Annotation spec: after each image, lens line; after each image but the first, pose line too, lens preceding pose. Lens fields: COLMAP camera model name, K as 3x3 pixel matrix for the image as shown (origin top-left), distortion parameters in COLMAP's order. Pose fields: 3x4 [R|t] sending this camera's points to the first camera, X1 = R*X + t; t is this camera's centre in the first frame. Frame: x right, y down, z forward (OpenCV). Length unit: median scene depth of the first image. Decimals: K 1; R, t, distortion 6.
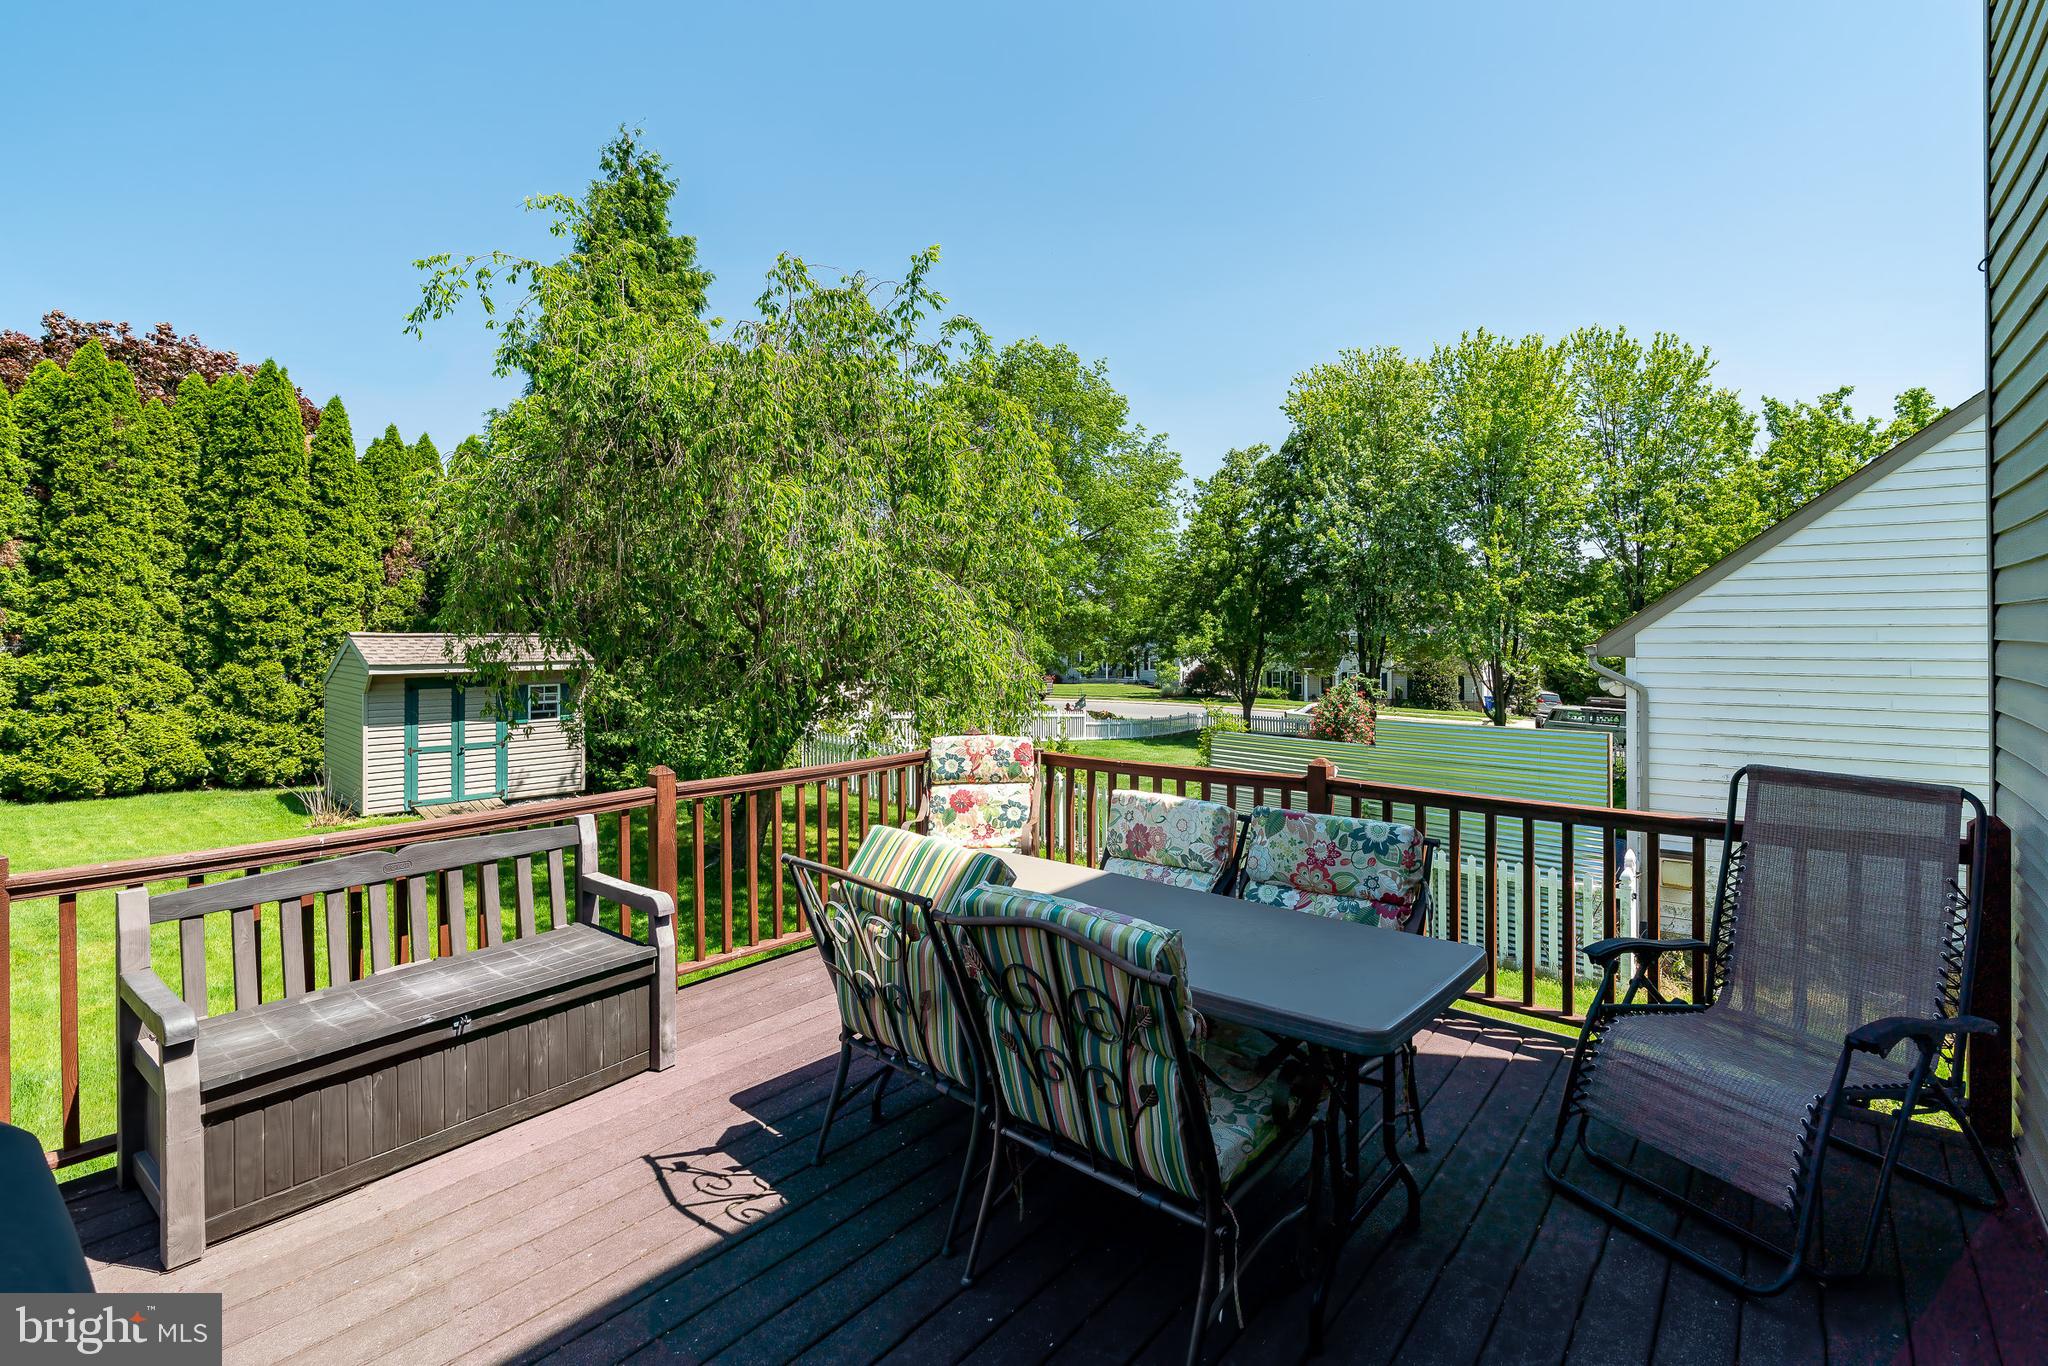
lens RADIAL K [[937.4, 0, 1017.5], [0, 937.4, 633.1], [0, 0, 1]] dist [-0.012323, 0.005482]
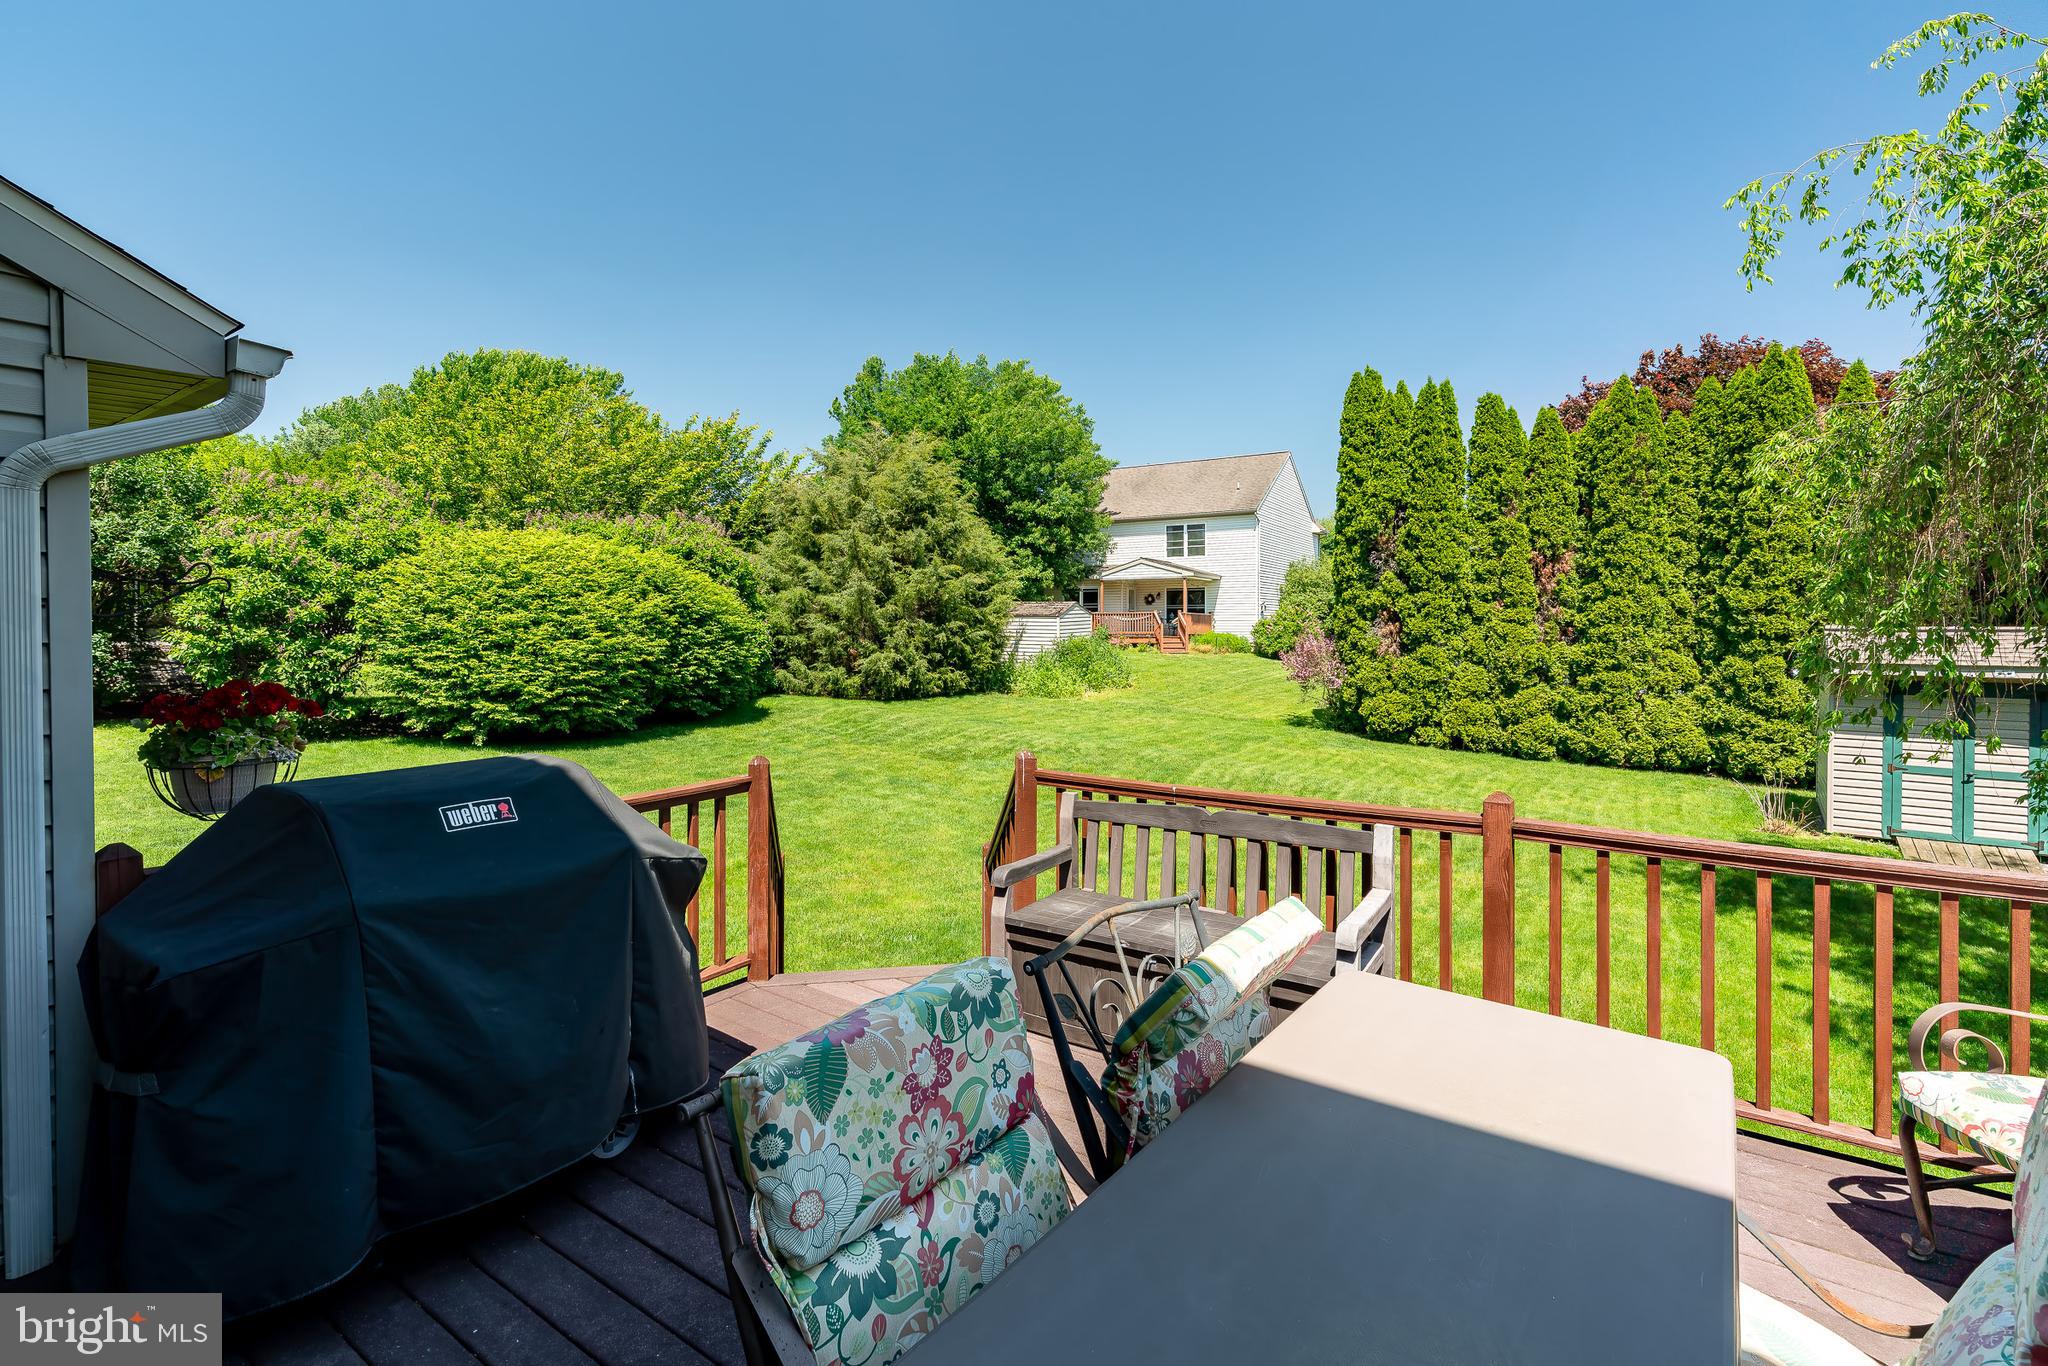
lens RADIAL K [[937.4, 0, 1017.5], [0, 937.4, 633.1], [0, 0, 1]] dist [-0.012323, 0.005482]
pose [[0.089740, 0.009389, -0.995921, 0.100013], [-0.001639, 0.999956, 0.009279, -0.000948], [0.995964, 0.000800, 0.089752, 0.132866]]
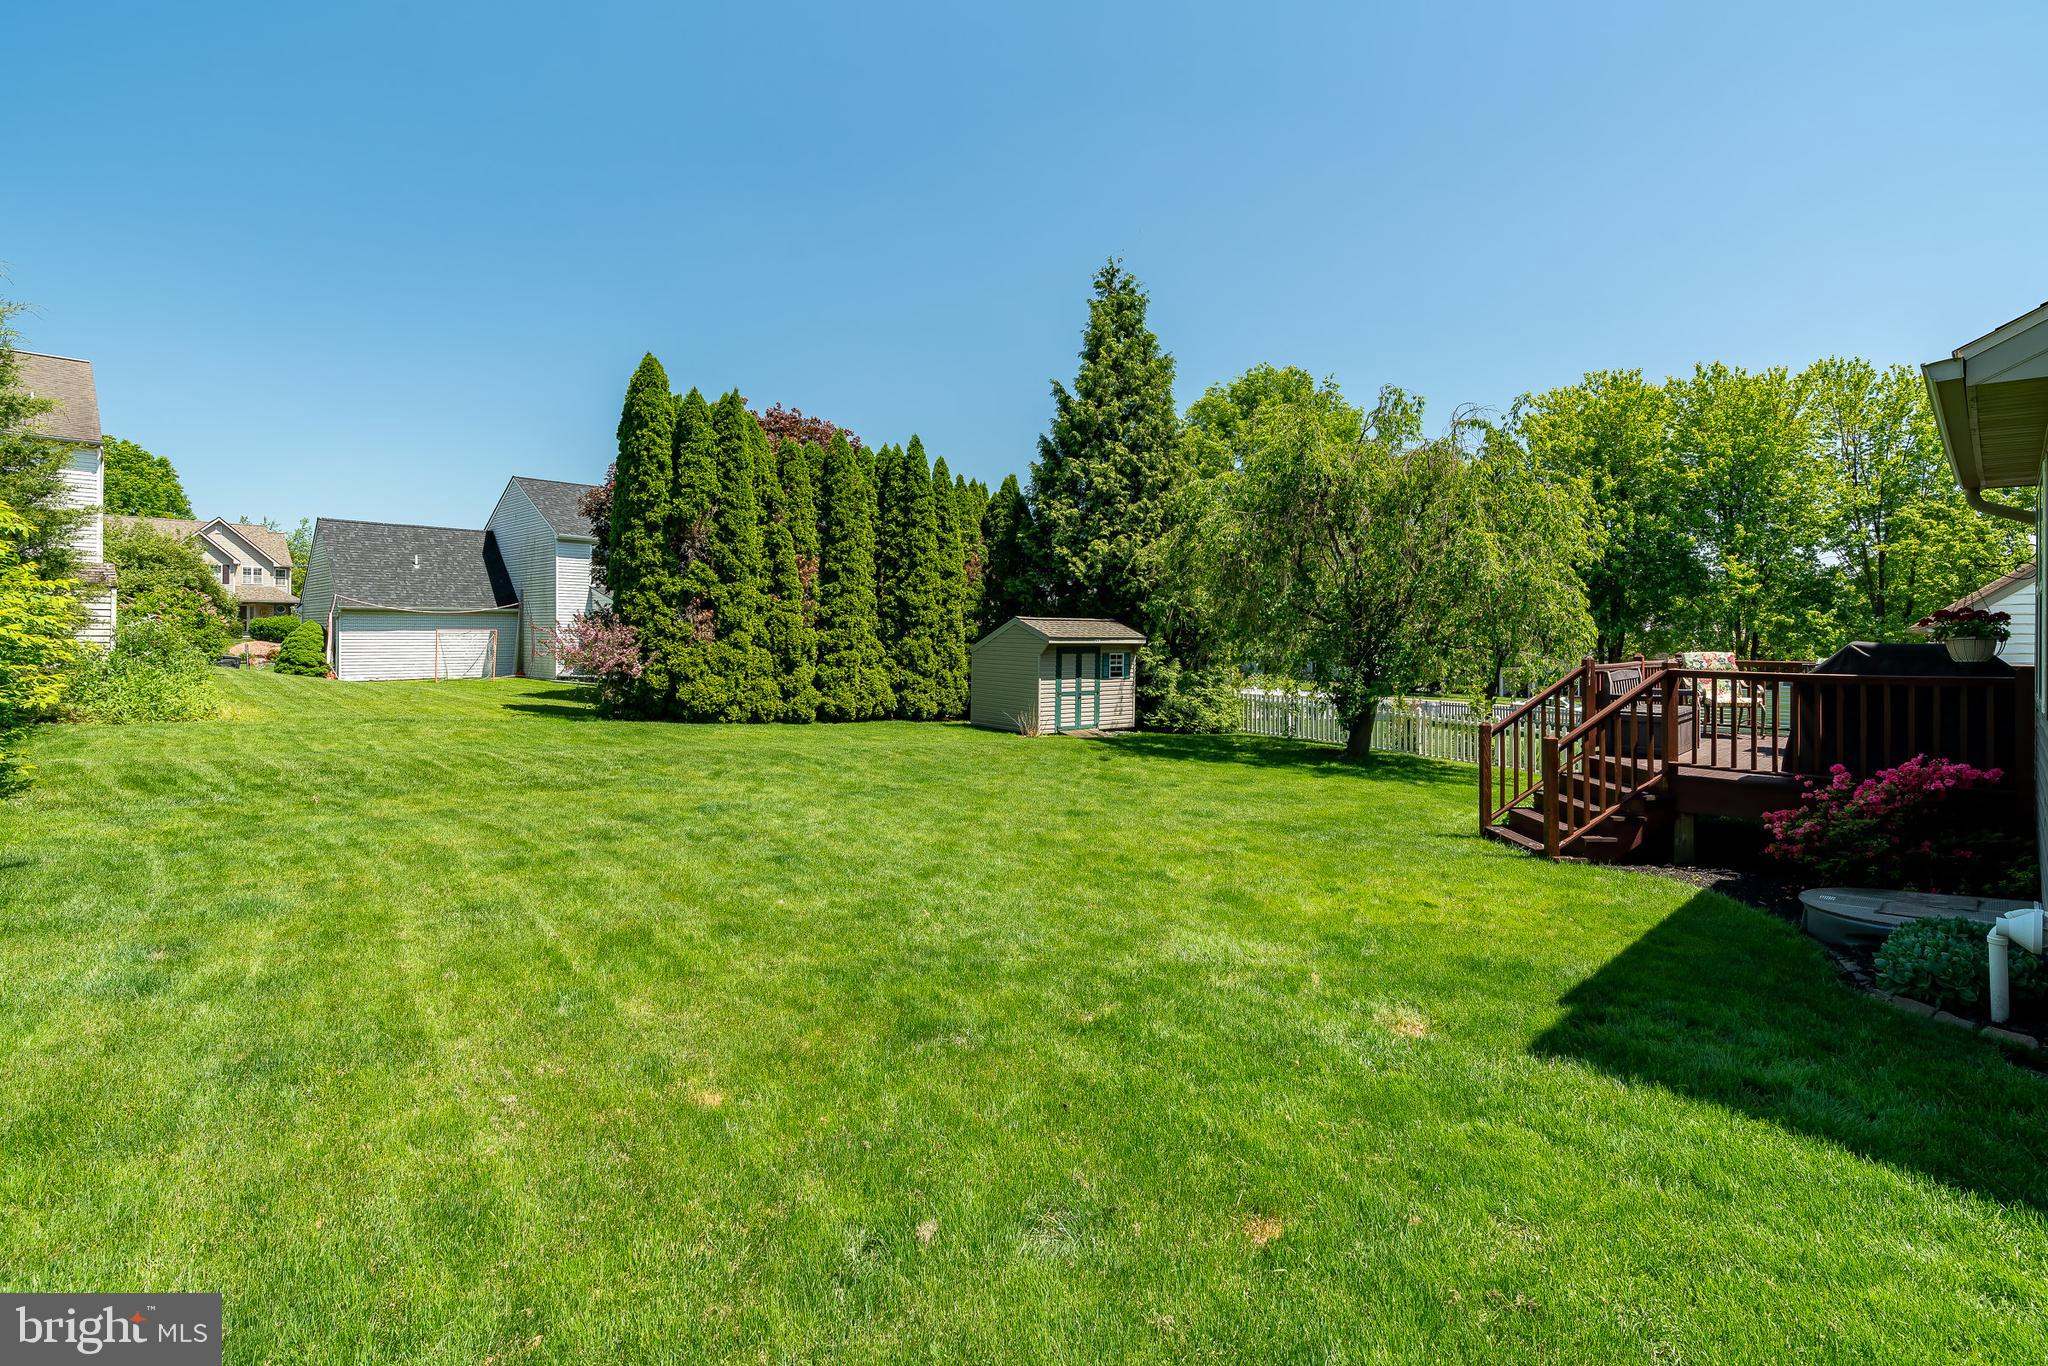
lens RADIAL K [[937.4, 0, 1017.5], [0, 937.4, 633.1], [0, 0, 1]] dist [-0.012323, 0.005482]
pose [[0.993429, 0.007136, -0.114224, -0.497376], [-0.007331, 0.999972, -0.001284, 0.026302], [0.114211, 0.002113, 0.993454, -0.495541]]
